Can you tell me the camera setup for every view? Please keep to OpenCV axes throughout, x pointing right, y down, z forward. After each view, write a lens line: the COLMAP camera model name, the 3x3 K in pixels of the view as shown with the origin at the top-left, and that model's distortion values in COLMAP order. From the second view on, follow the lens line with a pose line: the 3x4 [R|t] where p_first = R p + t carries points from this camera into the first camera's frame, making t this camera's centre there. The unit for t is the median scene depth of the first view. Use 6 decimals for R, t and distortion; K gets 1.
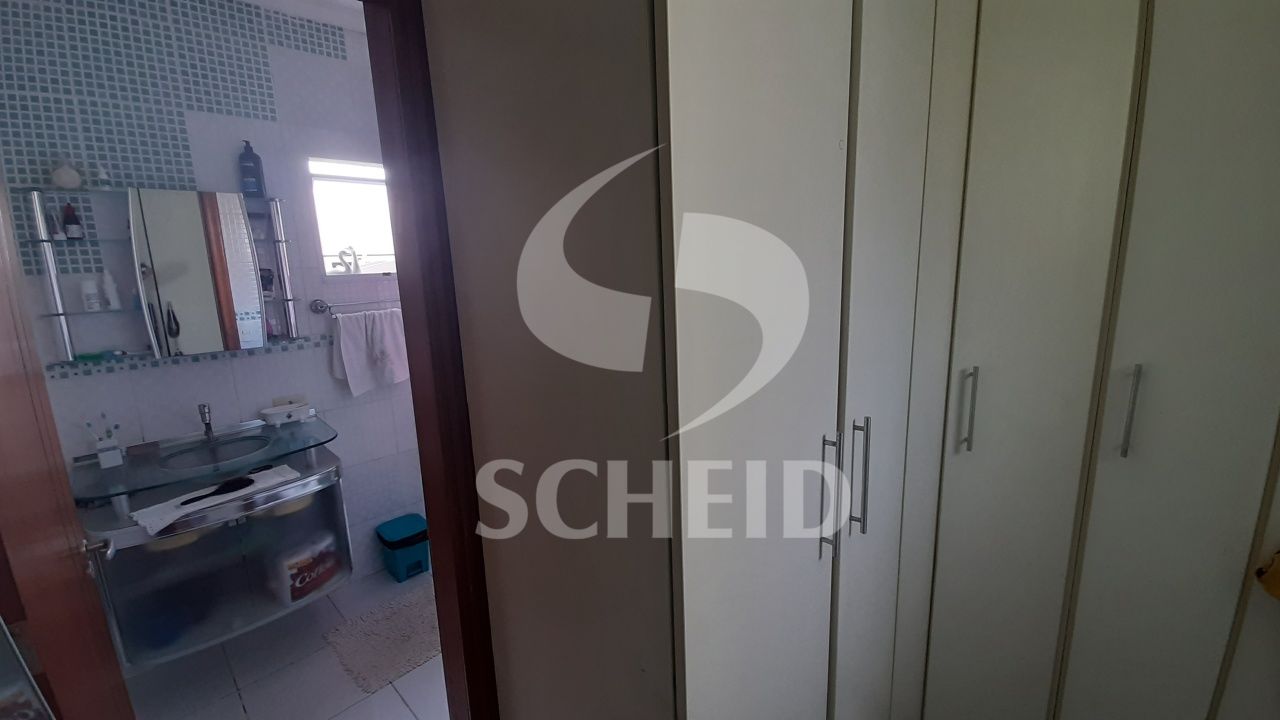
lens RADIAL K [[487.8, 0, 640.0], [0, 487.8, 360.0], [0, 0, 1]] dist [0.000711, -0.009564]
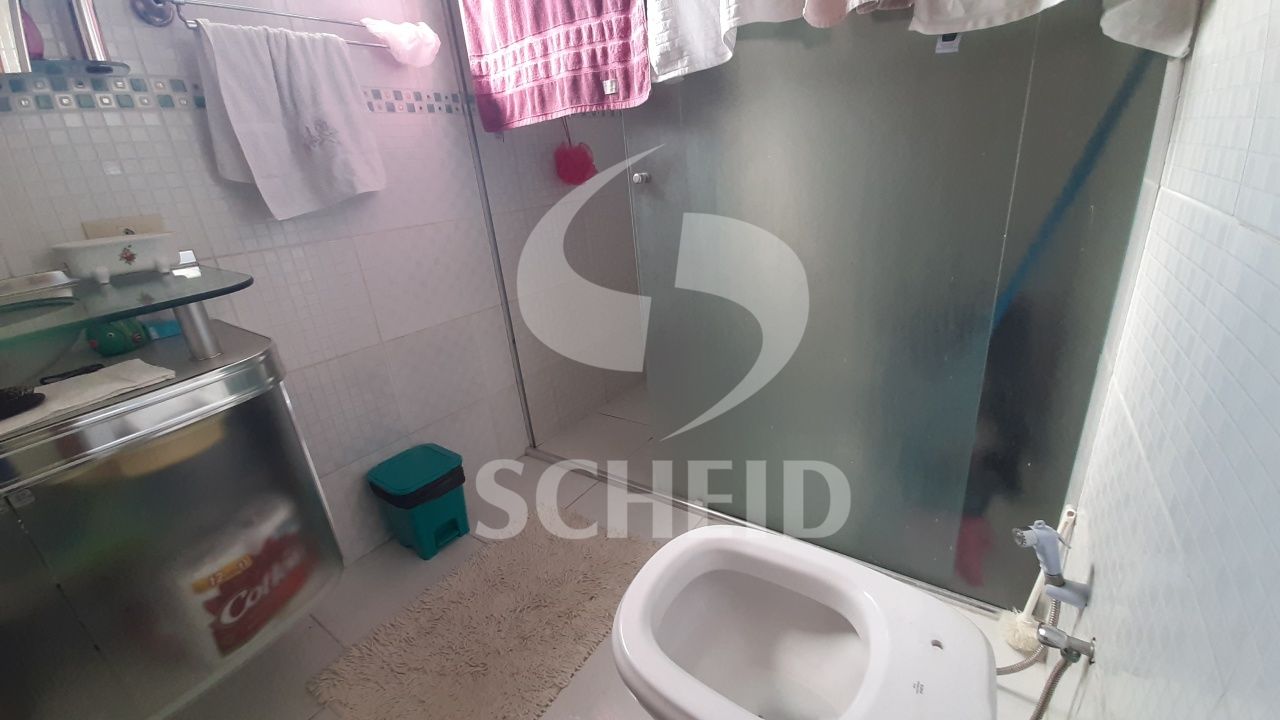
lens RADIAL K [[487.8, 0, 640.0], [0, 487.8, 360.0], [0, 0, 1]] dist [0.000711, -0.009564]
pose [[0.989011, -0.100235, 0.108674, -0.342477], [0.080958, 0.982251, 0.169201, 0.179431], [-0.123705, -0.158544, 0.979572, 0.535354]]
